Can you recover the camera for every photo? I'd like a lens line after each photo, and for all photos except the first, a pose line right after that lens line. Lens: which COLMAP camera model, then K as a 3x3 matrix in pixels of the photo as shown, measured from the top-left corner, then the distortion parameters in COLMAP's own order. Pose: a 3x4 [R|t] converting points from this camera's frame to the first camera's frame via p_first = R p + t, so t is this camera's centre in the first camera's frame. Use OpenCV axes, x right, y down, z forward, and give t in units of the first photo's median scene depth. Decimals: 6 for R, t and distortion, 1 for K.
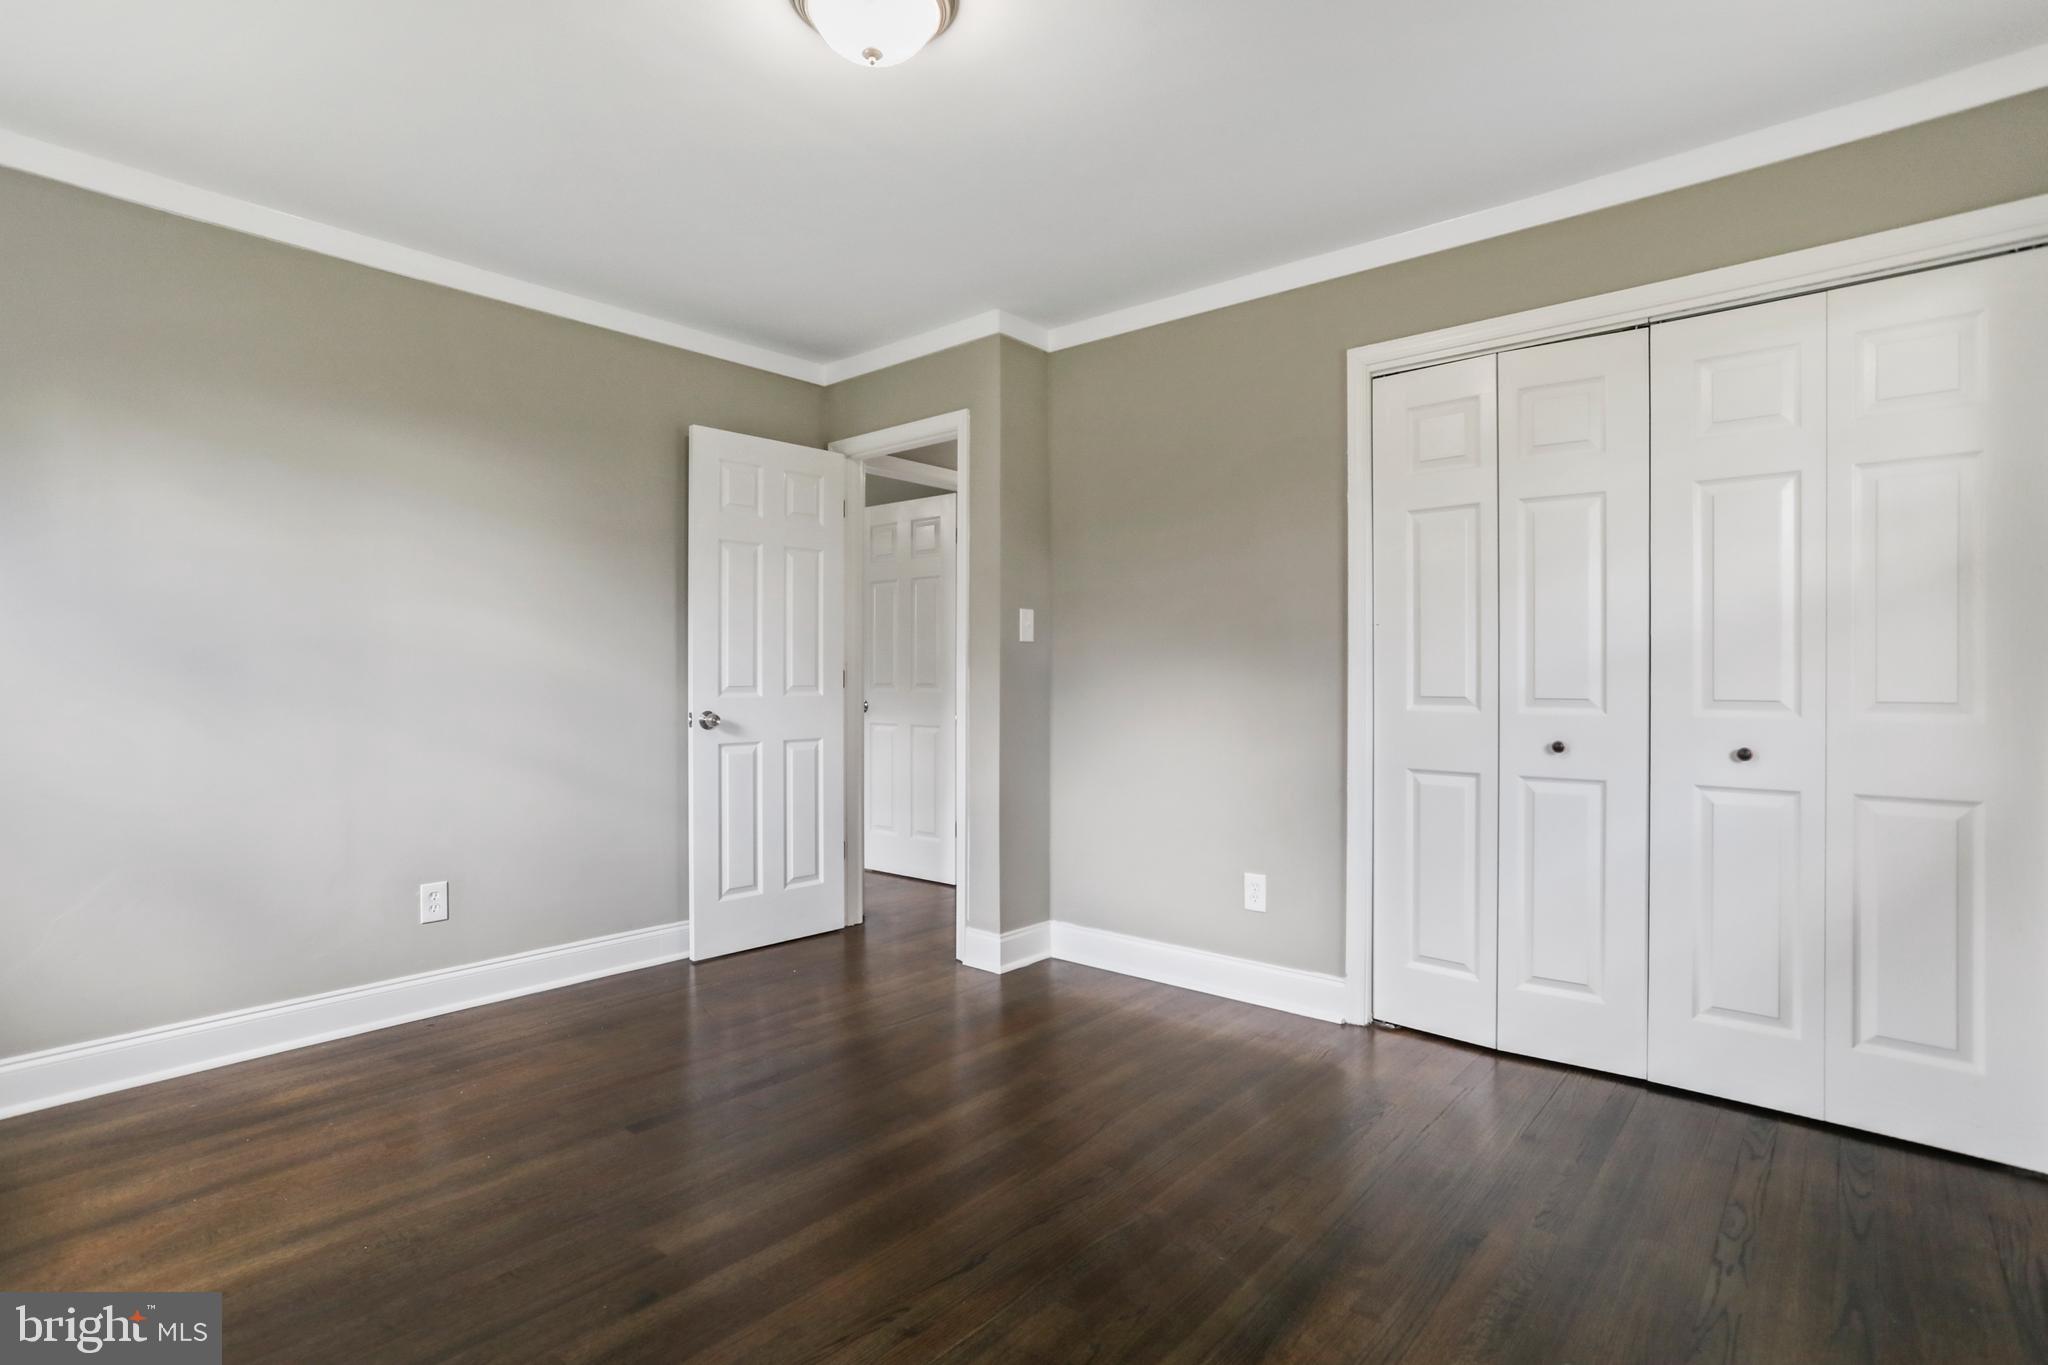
lens RADIAL K [[1002.1, 0, 1015.2], [0, 1002.1, 673.4], [0, 0, 1]] dist [-0.055077, 0.034631]
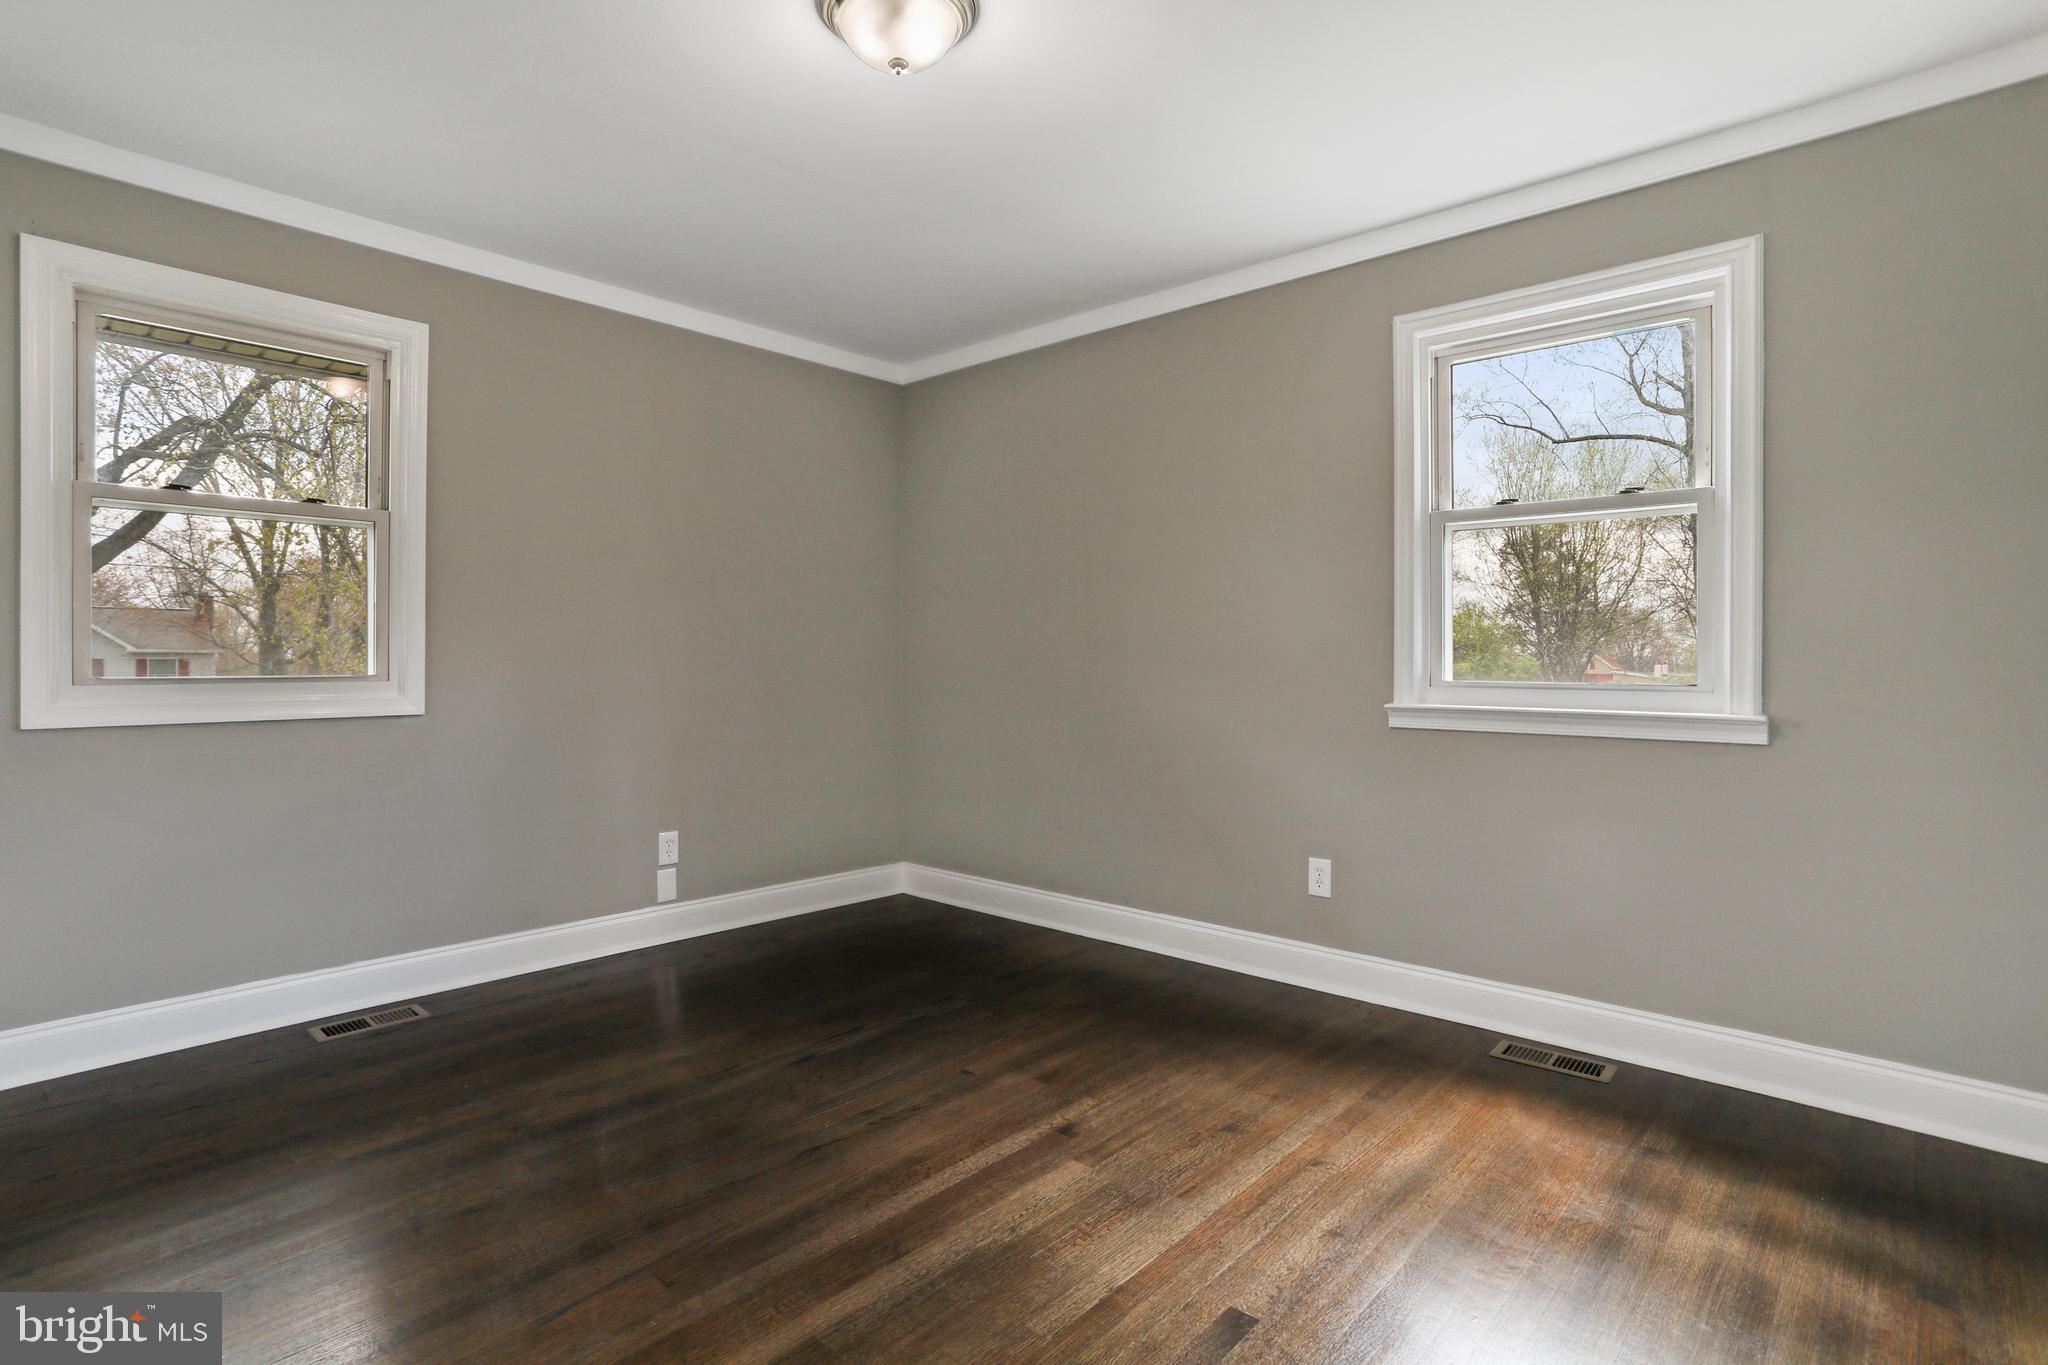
lens RADIAL K [[1002.1, 0, 1015.2], [0, 1002.1, 673.4], [0, 0, 1]] dist [-0.055077, 0.034631]
pose [[-0.999744, -0.007271, 0.021420, -0.200409], [-0.007066, 0.999929, 0.009613, 0.000824], [-0.021489, 0.009459, -0.999724, 1.392430]]
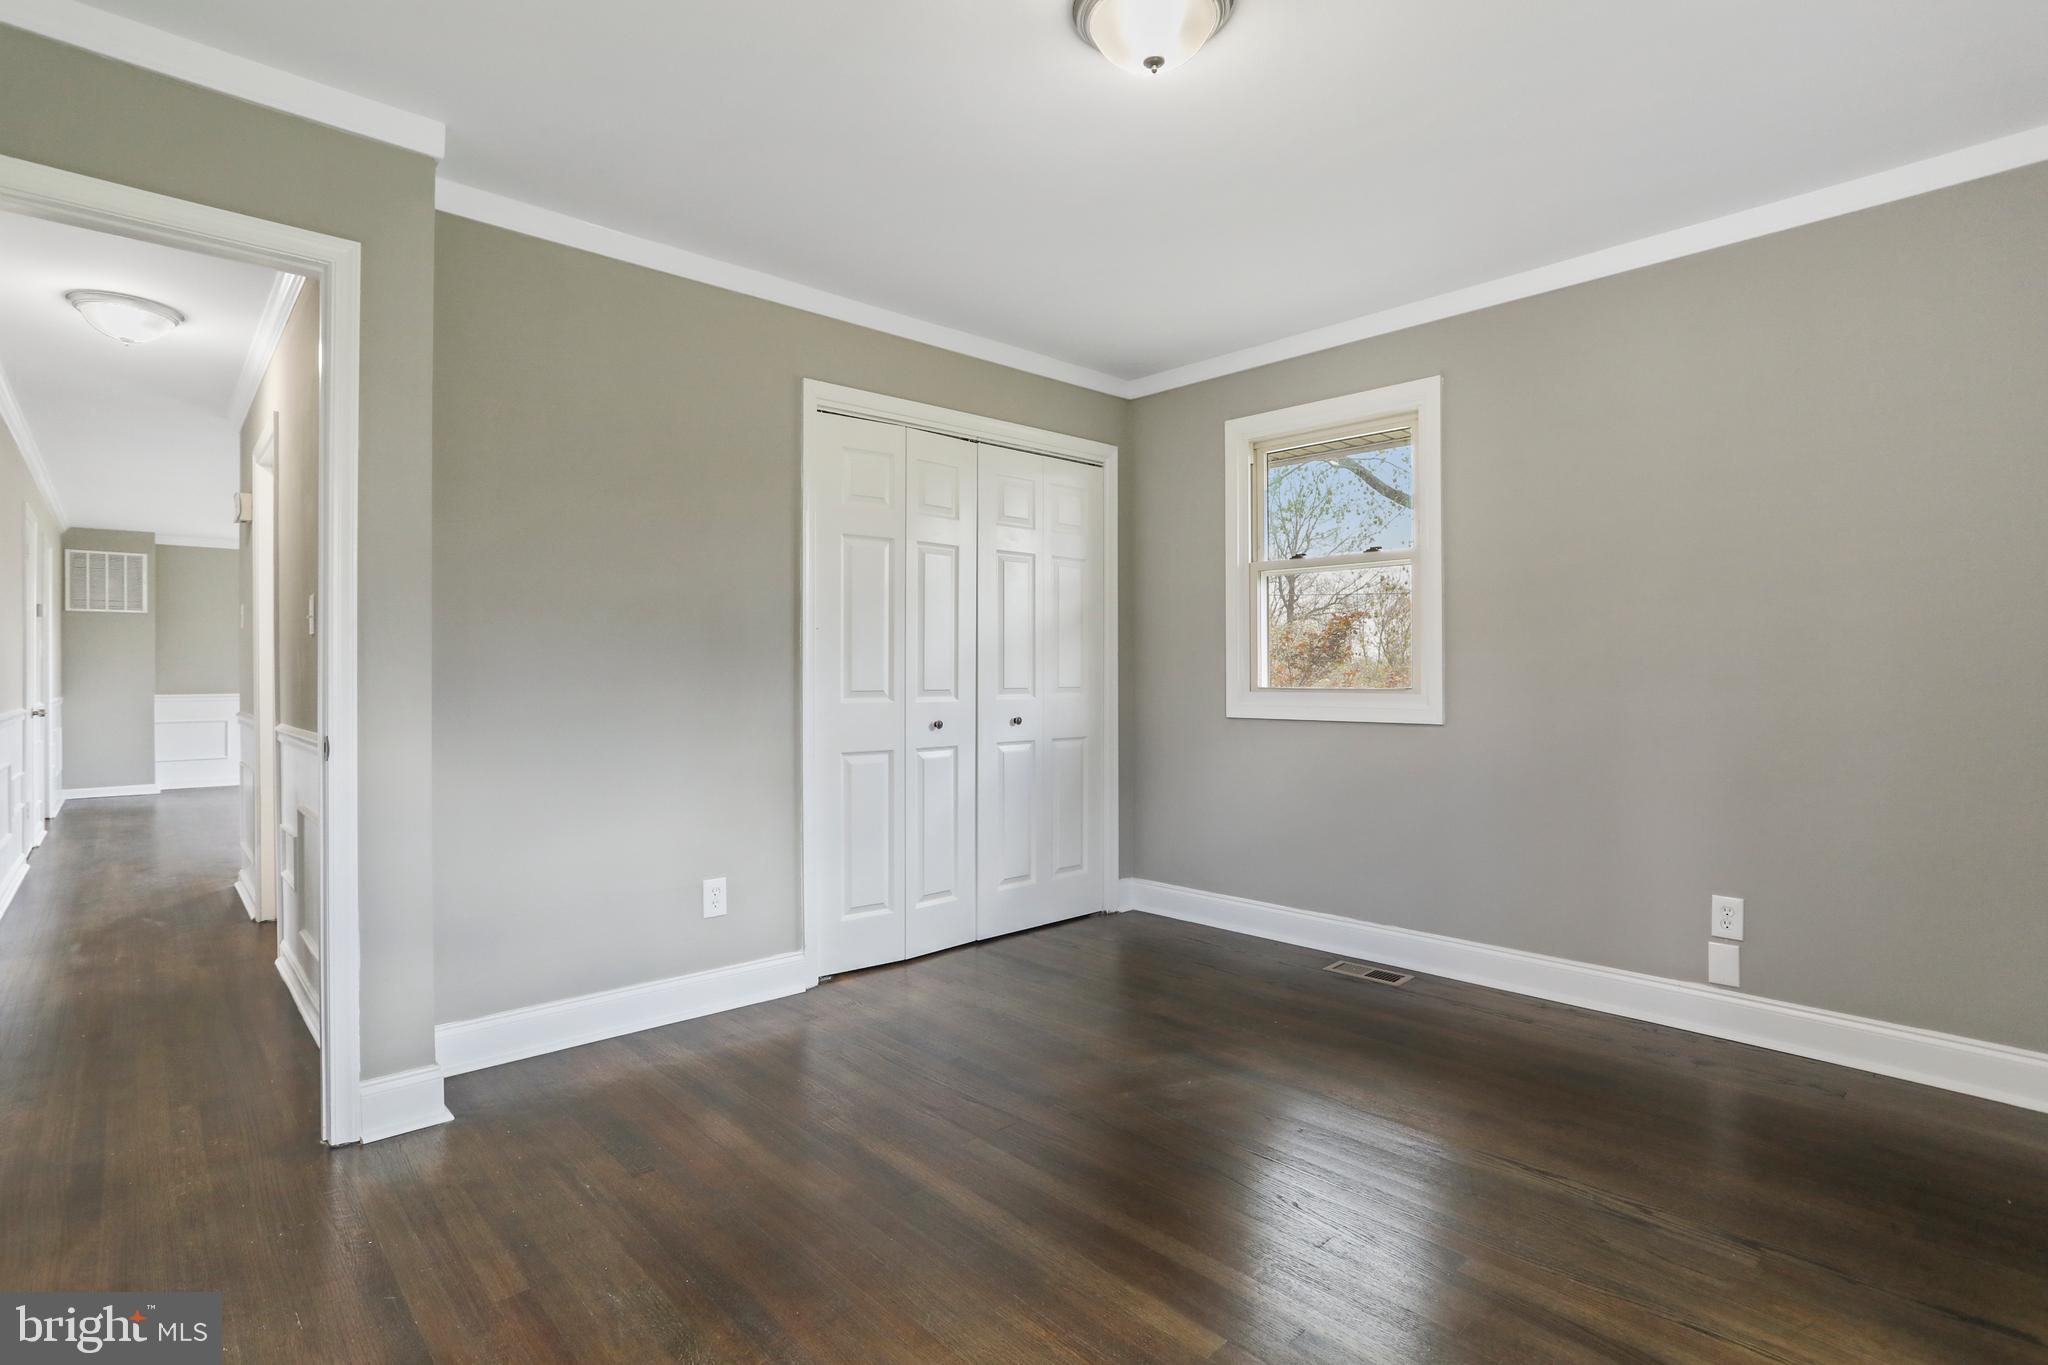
lens RADIAL K [[1002.1, 0, 1015.2], [0, 1002.1, 673.4], [0, 0, 1]] dist [-0.055077, 0.034631]
pose [[0.107230, -0.003409, 0.994228, -0.797884], [-0.003480, 0.999987, 0.003804, -0.003396], [-0.994228, -0.003868, 0.107217, 0.702610]]
